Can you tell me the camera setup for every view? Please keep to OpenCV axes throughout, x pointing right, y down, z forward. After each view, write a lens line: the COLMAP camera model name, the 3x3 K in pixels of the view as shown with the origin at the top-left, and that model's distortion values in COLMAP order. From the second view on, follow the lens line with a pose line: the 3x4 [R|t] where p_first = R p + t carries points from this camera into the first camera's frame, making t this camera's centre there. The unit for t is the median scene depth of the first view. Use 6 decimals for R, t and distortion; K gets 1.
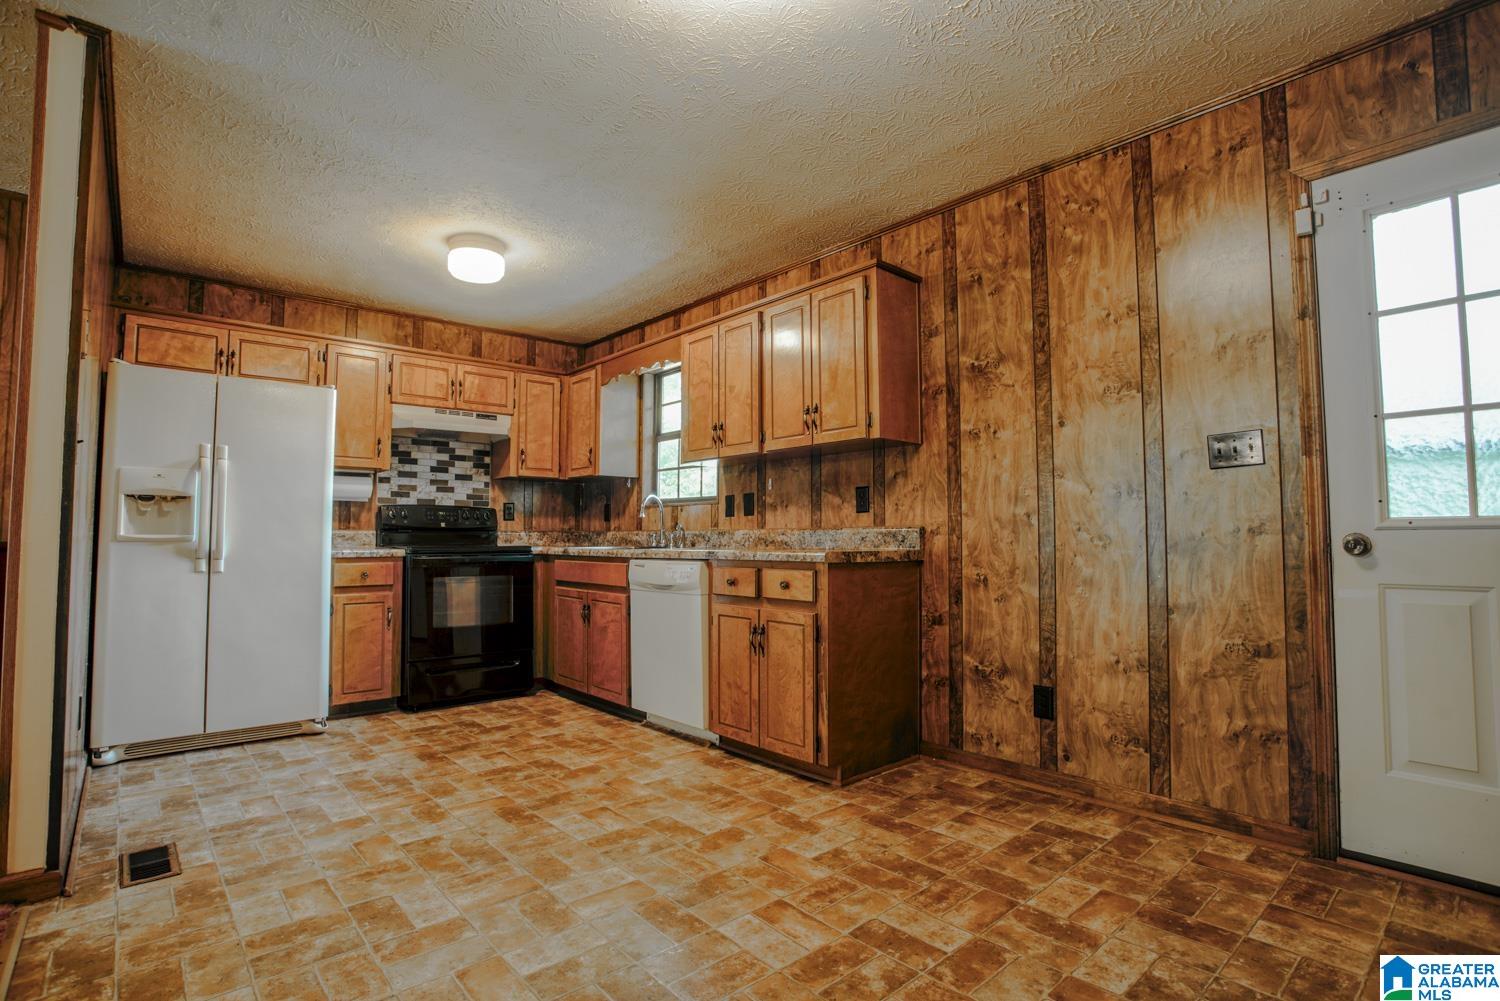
lens RADIAL K [[740.9, 0, 757.9], [0, 740.9, 496.2], [0, 0, 1]] dist [-0.060863, 0.029740]
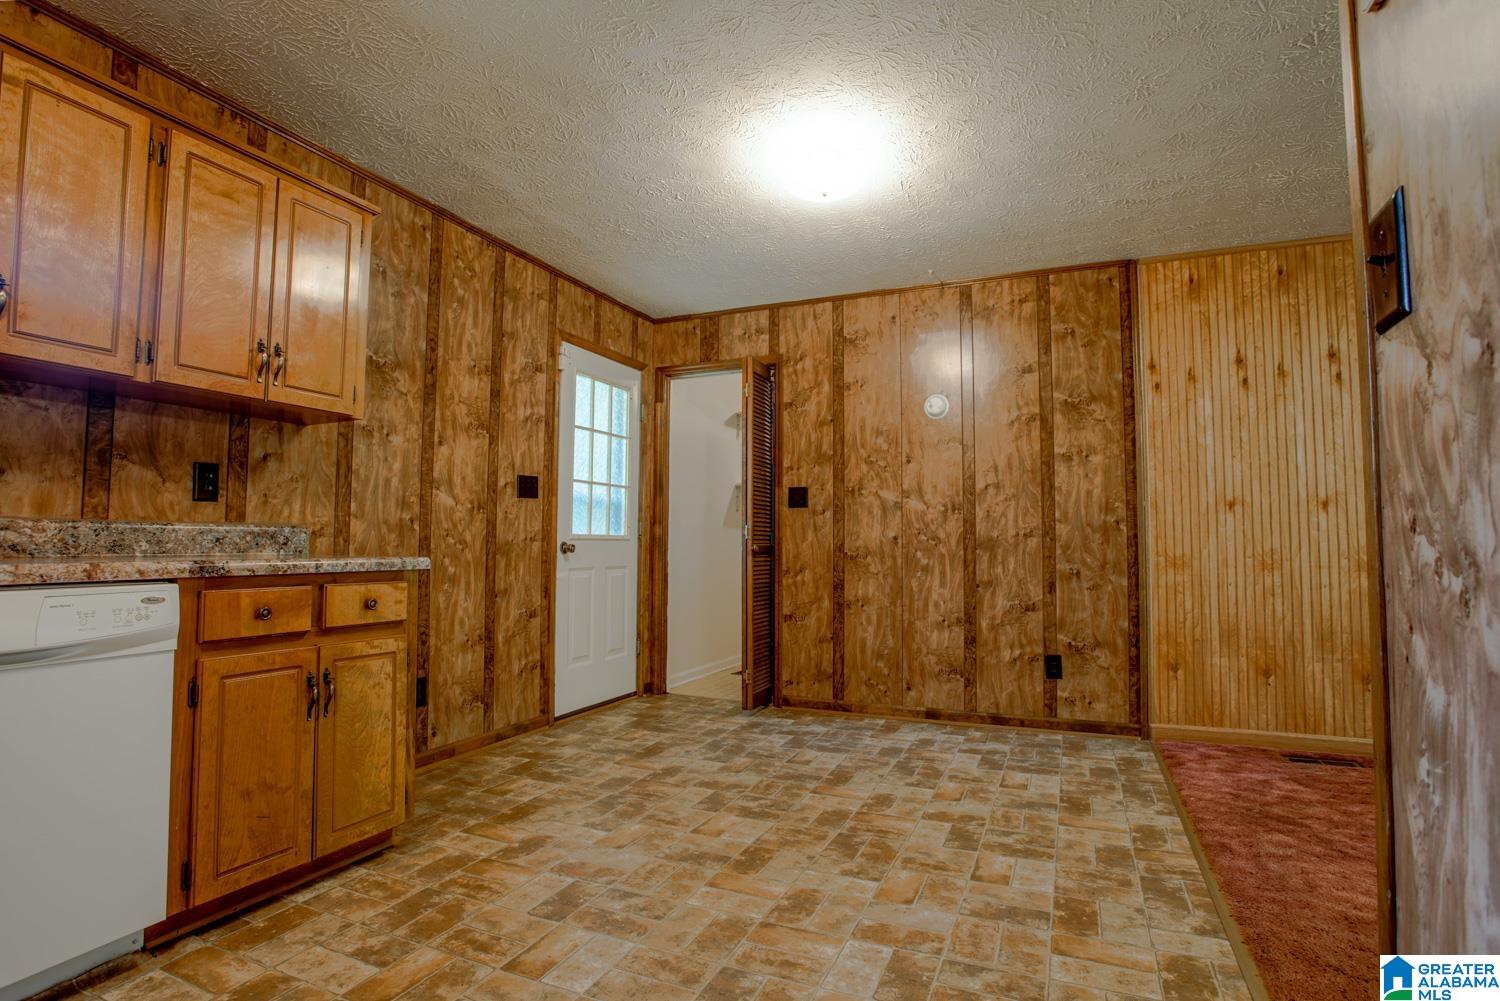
lens RADIAL K [[744.4, 0, 744.5], [0, 744.4, 504.1], [0, 0, 1]] dist [-0.081546, 0.035379]
pose [[-0.409060, 0.053148, 0.910958, -0.773284], [-0.052951, 0.995238, -0.081842, 0.061725], [-0.910970, -0.081714, -0.404298, 0.965184]]
